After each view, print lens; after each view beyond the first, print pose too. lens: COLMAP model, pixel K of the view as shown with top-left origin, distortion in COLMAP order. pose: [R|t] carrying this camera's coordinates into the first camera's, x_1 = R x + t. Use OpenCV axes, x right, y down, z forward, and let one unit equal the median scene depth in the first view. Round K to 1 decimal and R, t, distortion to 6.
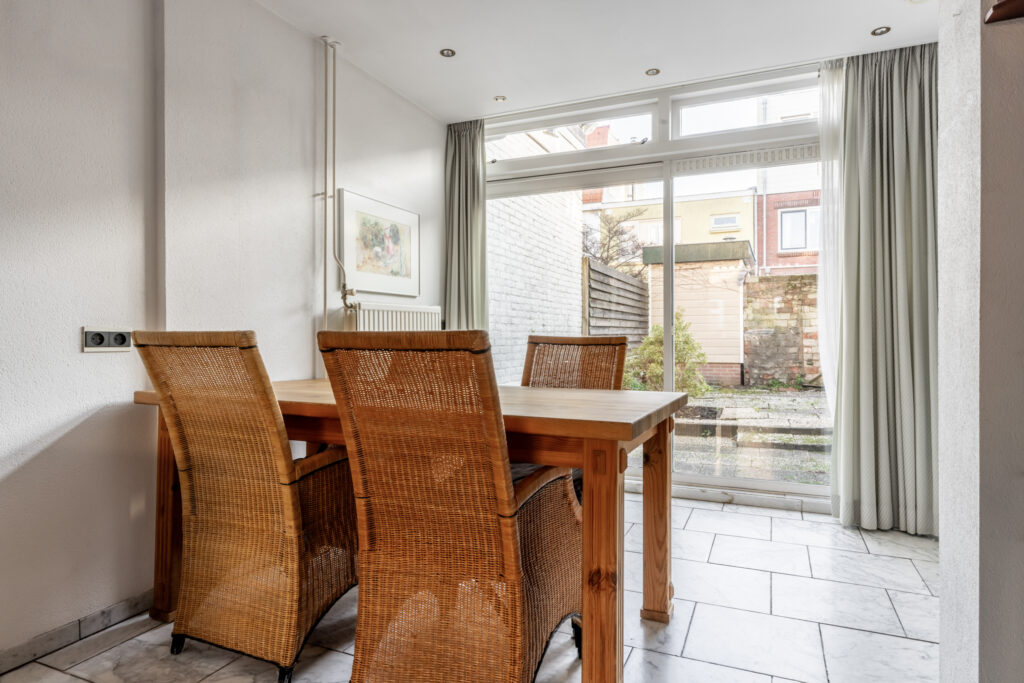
lens RADIAL K [[597.7, 0, 513.6], [0, 597.7, 335.4], [0, 0, 1]] dist [0.006877, 0.002603]
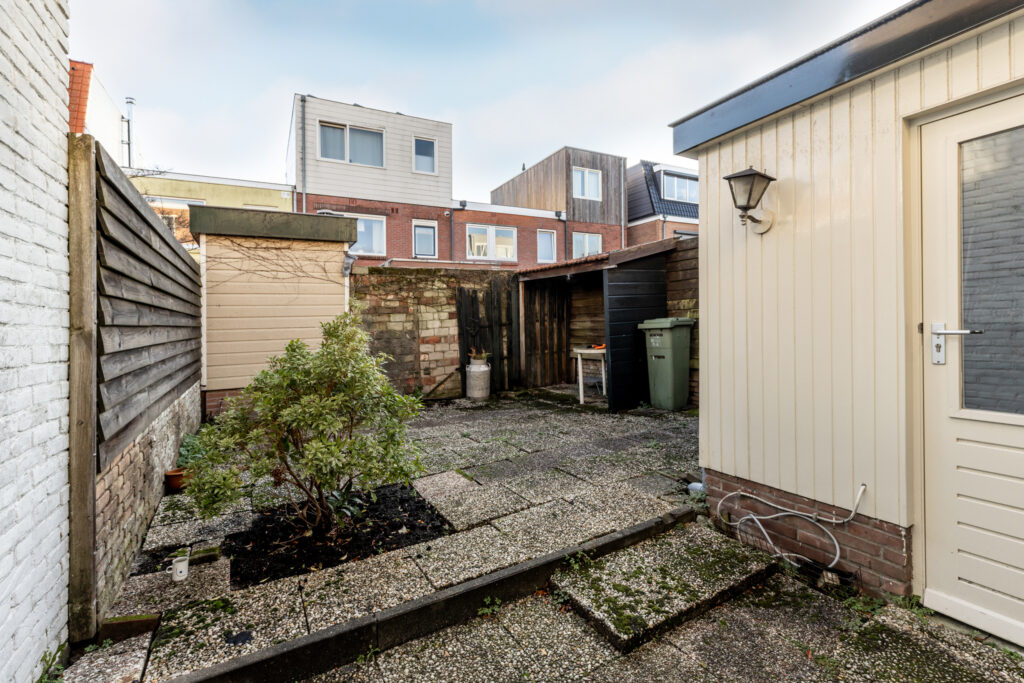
lens RADIAL K [[465.2, 0, 515.0], [0, 465.2, 312.9], [0, 0, 1]] dist [0.004364, -0.001762]
pose [[0.613815, 0.004440, 0.789437, 0.065707], [0.023494, 0.999439, -0.023888, -0.026600], [-0.789100, 0.033210, 0.613366, 0.669592]]
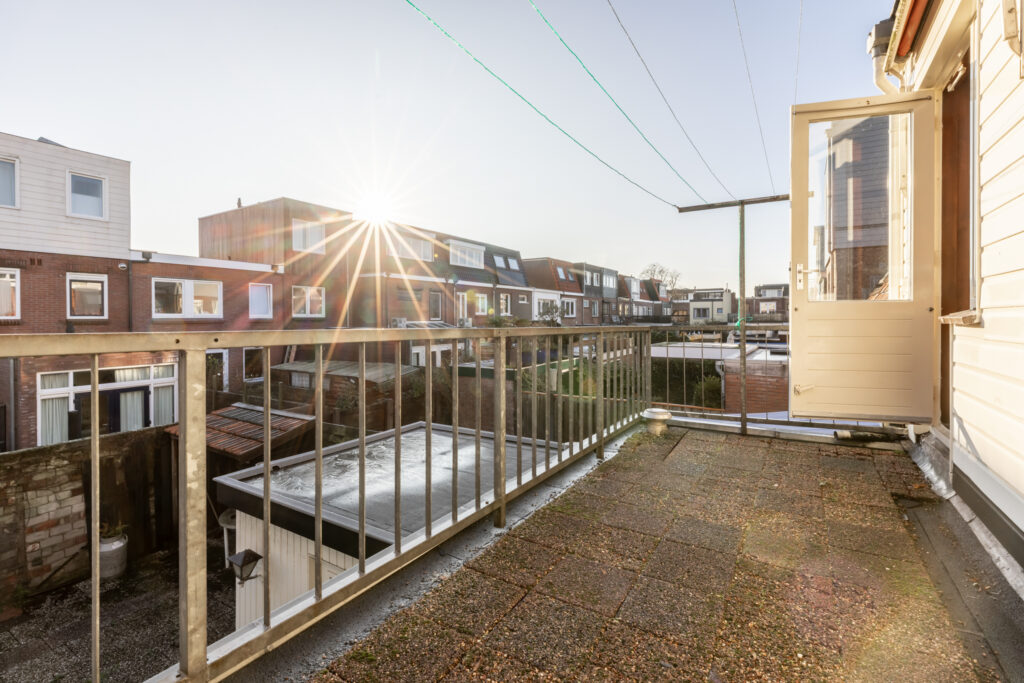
lens RADIAL K [[465.2, 0, 514.1], [0, 465.2, 323.7], [0, 0, 1]] dist [0.004364, -0.001762]
pose [[0.152786, -0.007956, 0.988227, -0.011088], [0.010177, 0.999927, 0.006477, -0.357178], [-0.988207, 0.009068, 0.152855, 0.395853]]
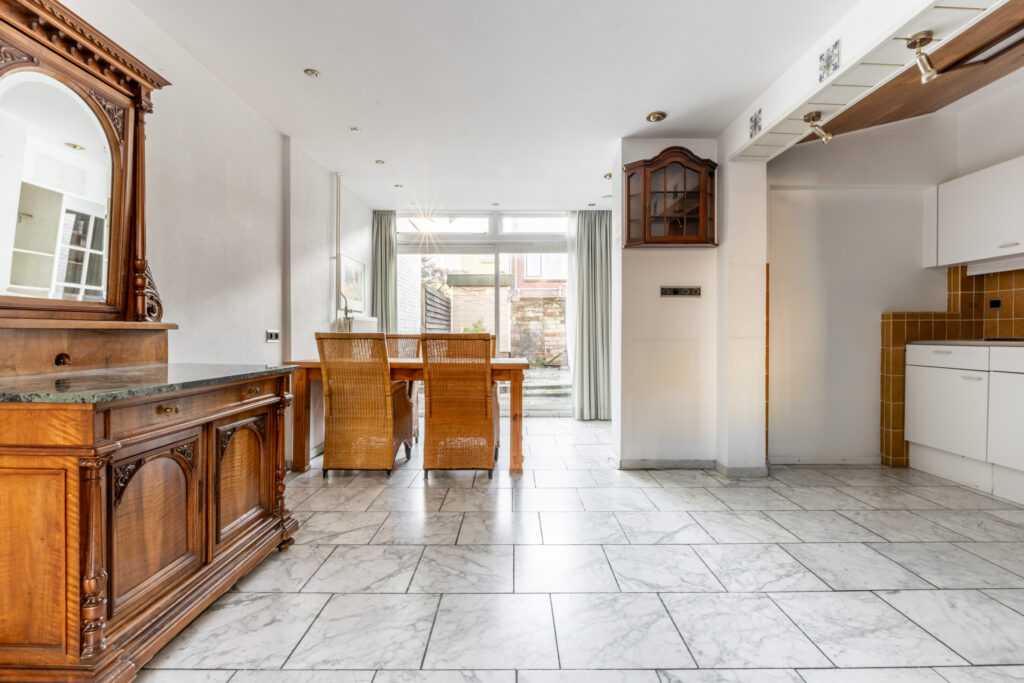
lens RADIAL K [[480.6, 0, 515.0], [0, 480.6, 334.9], [0, 0, 1]] dist [0.000860, 0.000375]
pose [[0.915435, 0.001820, 0.402462, -0.163091], [-0.002713, 0.999995, 0.001648, -0.000785], [-0.402457, -0.002600, 0.915435, -0.232886]]
